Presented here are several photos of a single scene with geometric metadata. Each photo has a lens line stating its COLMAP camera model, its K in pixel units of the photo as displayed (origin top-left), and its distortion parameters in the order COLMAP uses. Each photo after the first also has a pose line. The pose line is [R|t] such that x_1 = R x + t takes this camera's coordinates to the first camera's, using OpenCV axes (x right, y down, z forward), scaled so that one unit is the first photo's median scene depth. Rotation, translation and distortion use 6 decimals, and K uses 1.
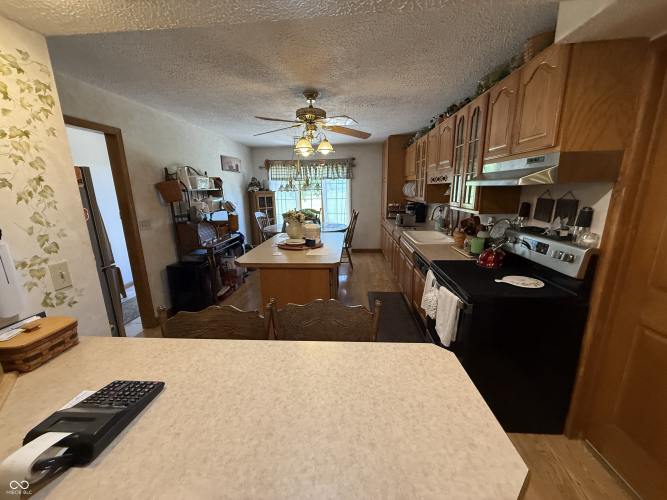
lens RADIAL K [[265.9, 0, 331.4], [0, 265.9, 250.7], [0, 0, 1]] dist [-0.000025, -0.000075]
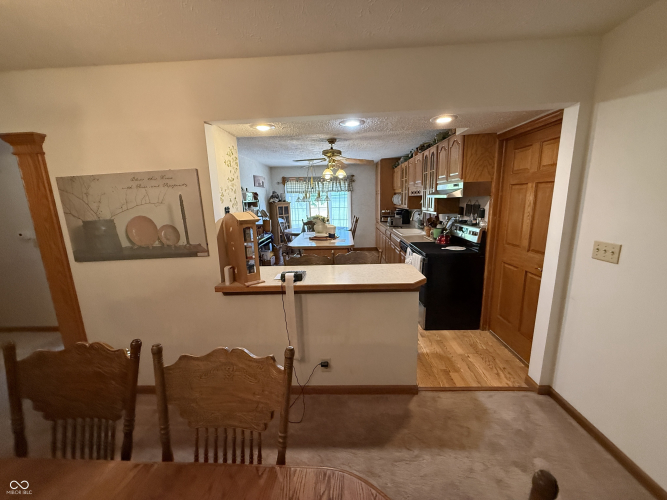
lens RADIAL K [[265.9, 0, 331.4], [0, 265.9, 250.7], [0, 0, 1]] dist [-0.000025, -0.000075]
pose [[0.999481, -0.016949, 0.027398, -0.132028], [0.017914, 0.999214, -0.035371, 0.116527], [-0.026777, 0.035844, 0.998999, -0.538555]]
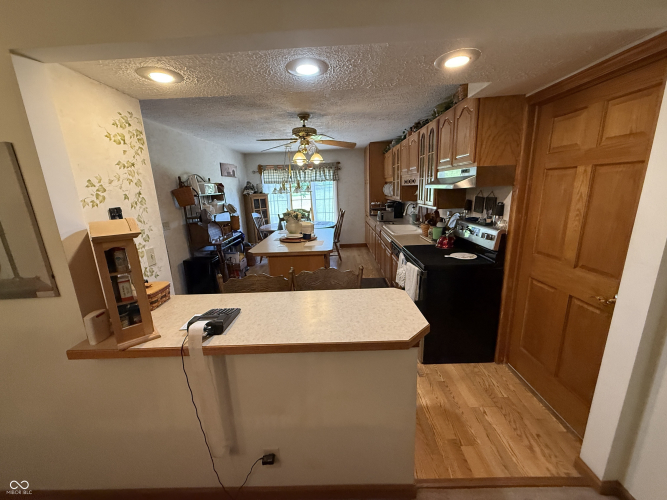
lens RADIAL K [[265.9, 0, 331.4], [0, 265.9, 250.7], [0, 0, 1]] dist [-0.000025, -0.000075]
pose [[0.998229, -0.033692, 0.049036, -0.030754], [0.033608, 0.999432, 0.002547, 0.038941], [-0.049094, -0.000895, 0.998794, -0.238897]]
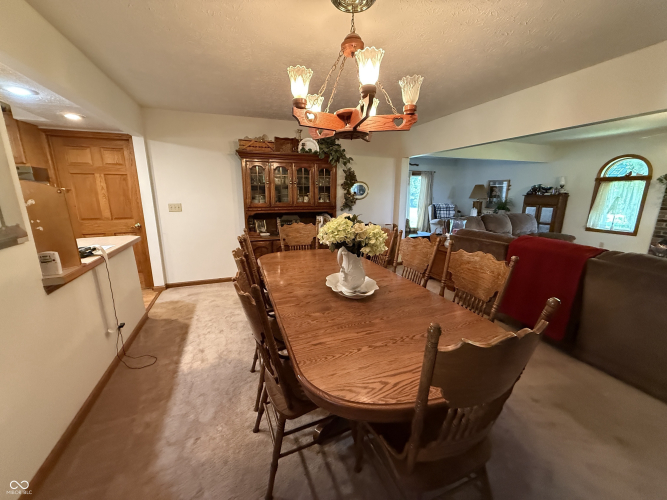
lens RADIAL K [[265.9, 0, 331.4], [0, 265.9, 250.7], [0, 0, 1]] dist [-0.000025, -0.000075]
pose [[-0.410696, -0.182603, 0.893300, -1.154088], [0.215383, 0.932582, 0.289656, 0.092991], [-0.885968, 0.311362, -0.343678, -0.125755]]
